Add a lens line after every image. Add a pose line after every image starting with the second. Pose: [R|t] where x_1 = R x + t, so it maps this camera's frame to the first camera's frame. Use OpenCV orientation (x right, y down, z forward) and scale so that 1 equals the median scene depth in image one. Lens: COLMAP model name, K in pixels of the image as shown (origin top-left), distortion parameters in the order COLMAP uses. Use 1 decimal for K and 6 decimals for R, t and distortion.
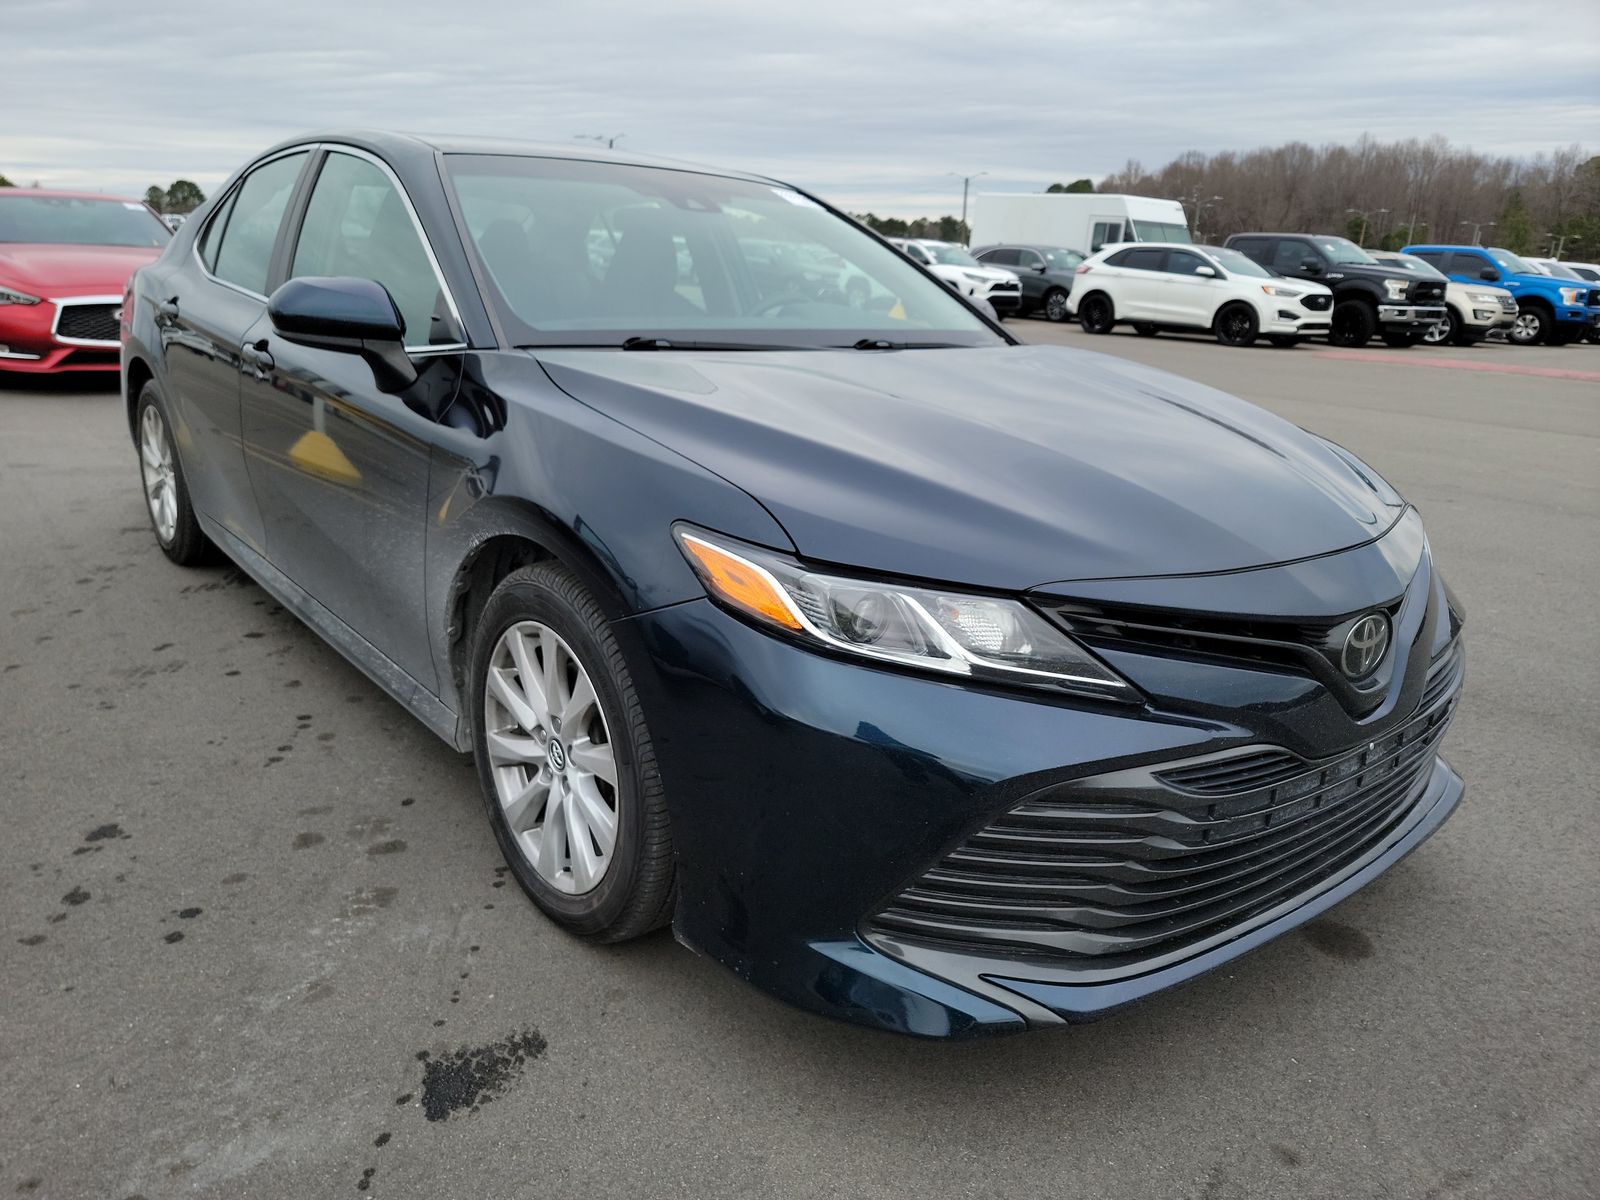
lens RADIAL K [[1127.7, 0, 800.9], [0, 1127.7, 580.3], [0, 0, 1]] dist [0.075896, -0.068794]
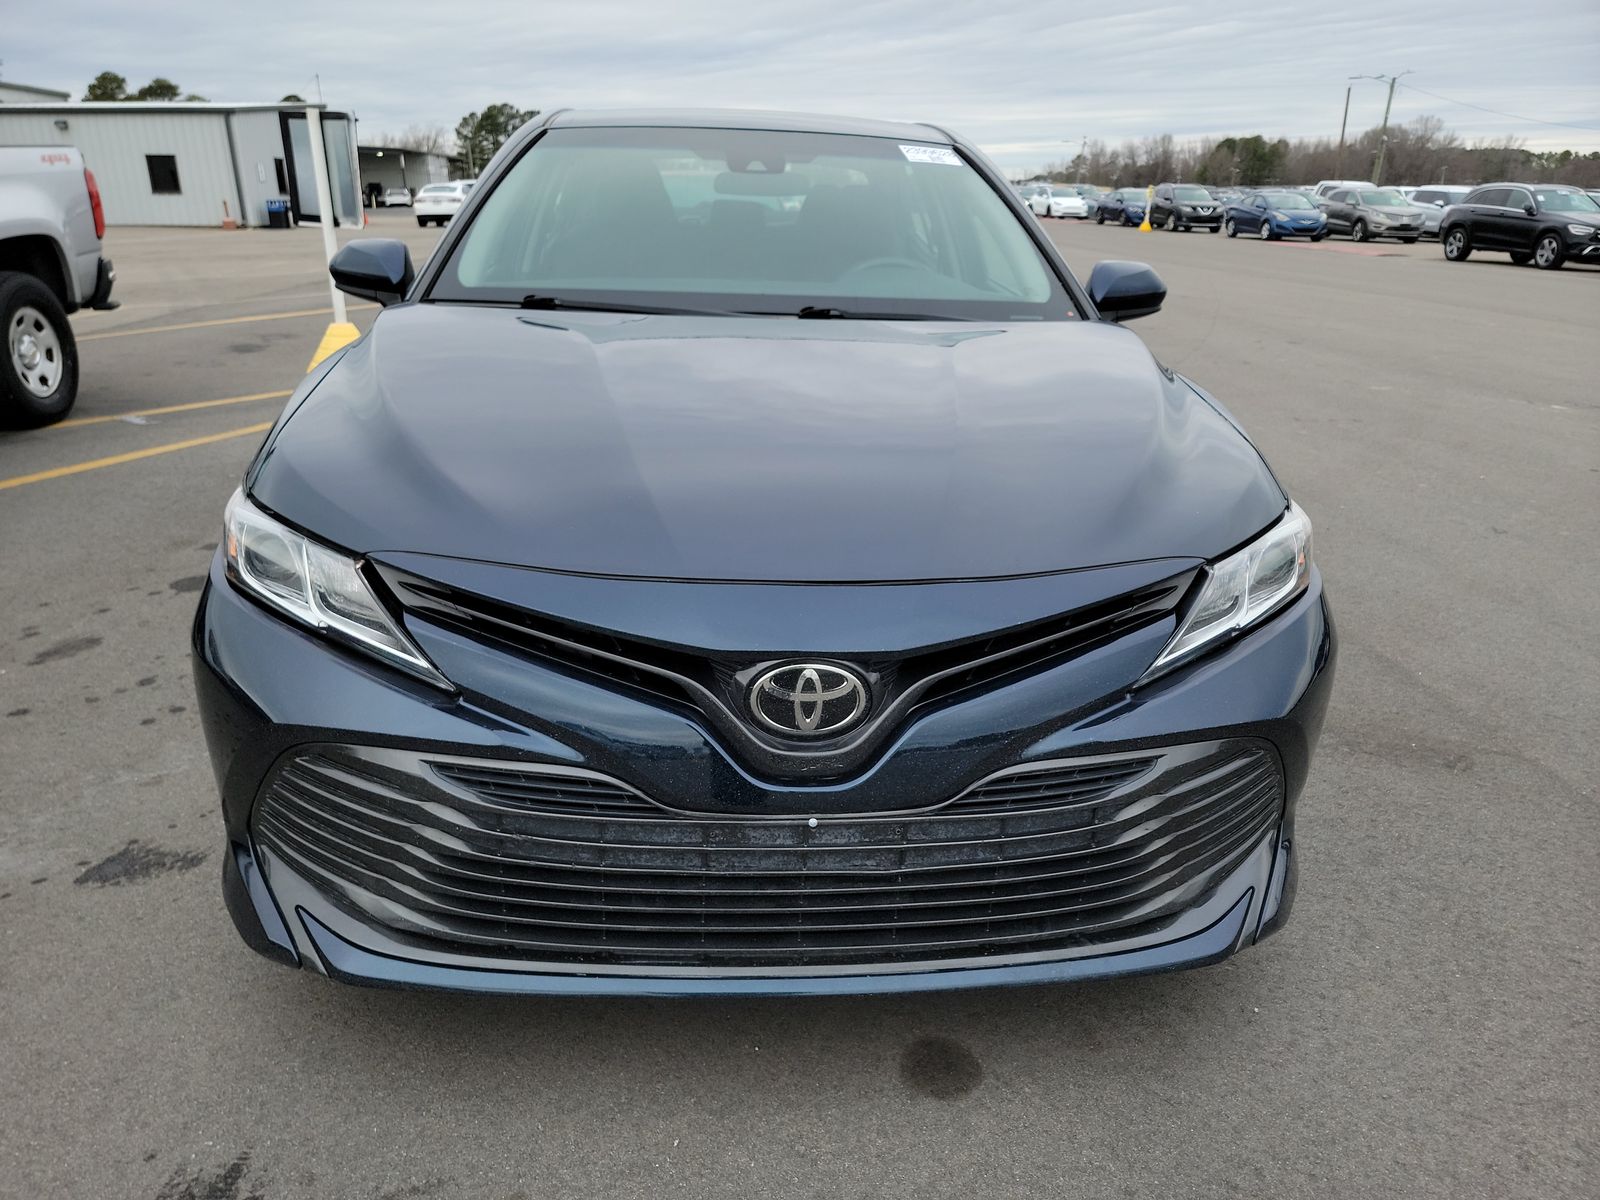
lens RADIAL K [[1127.7, 0, 800.9], [0, 1127.7, 580.3], [0, 0, 1]] dist [0.075896, -0.068794]
pose [[0.812966, 0.163719, -0.558822, 0.969526], [-0.145294, 0.986341, 0.077599, -0.093148], [0.563894, 0.018108, 0.825649, 0.337347]]
